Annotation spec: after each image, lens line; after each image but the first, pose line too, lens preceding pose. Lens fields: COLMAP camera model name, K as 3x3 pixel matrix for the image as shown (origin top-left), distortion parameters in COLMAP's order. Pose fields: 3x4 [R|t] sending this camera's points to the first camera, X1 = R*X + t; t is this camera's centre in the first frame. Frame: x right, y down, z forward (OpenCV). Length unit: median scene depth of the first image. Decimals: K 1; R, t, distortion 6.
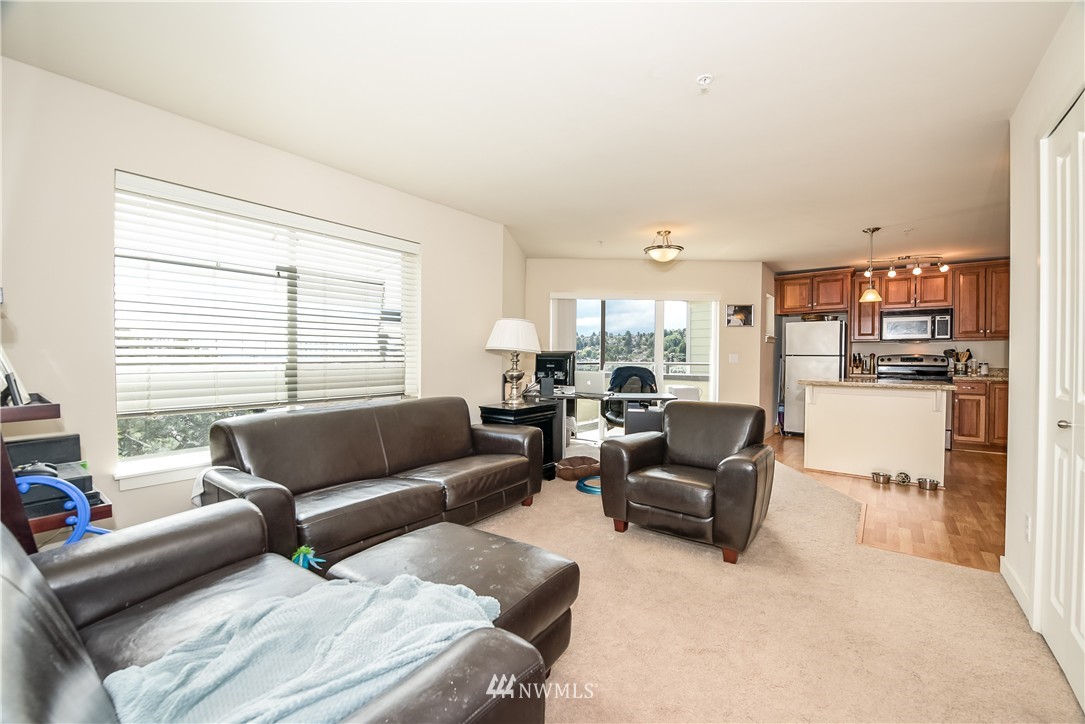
lens RADIAL K [[469.6, 0, 548.3], [0, 469.6, 363.1], [0, 0, 1]] dist [-0.000922, -0.000052]
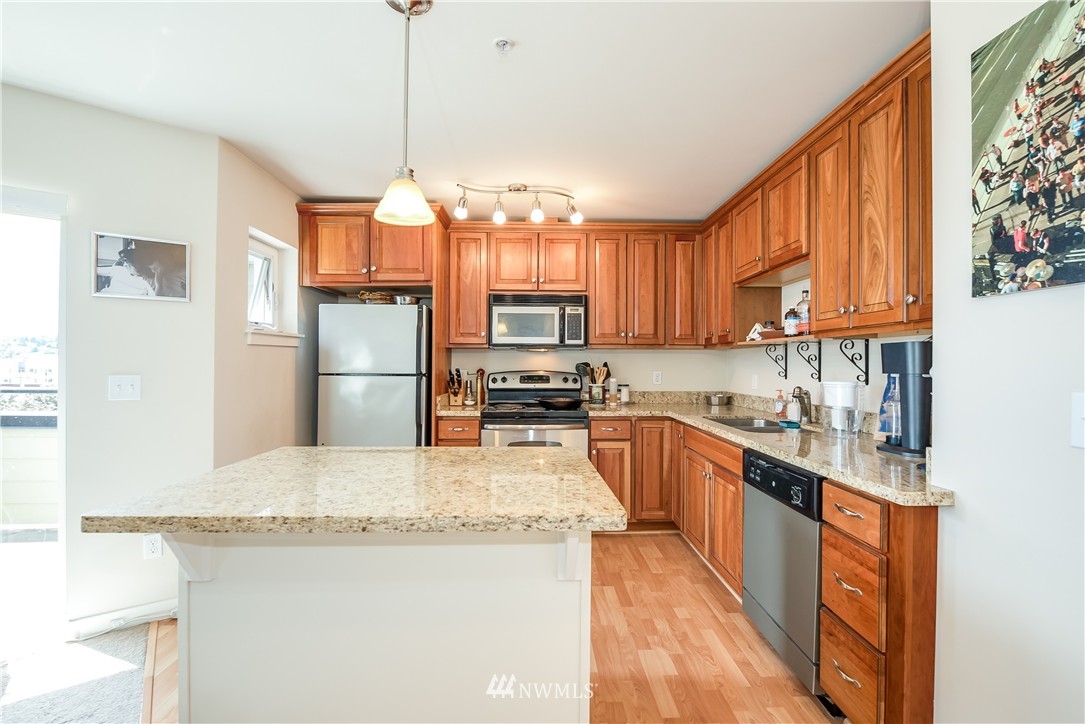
lens RADIAL K [[469.6, 0, 542.8], [0, 469.6, 360.4], [0, 0, 1]] dist [-0.000922, -0.000052]
pose [[0.799451, 0.001709, 0.600729, 0.446230], [0.004529, 0.999950, -0.008872, -0.027179], [-0.600714, 0.009814, 0.799404, 0.543283]]
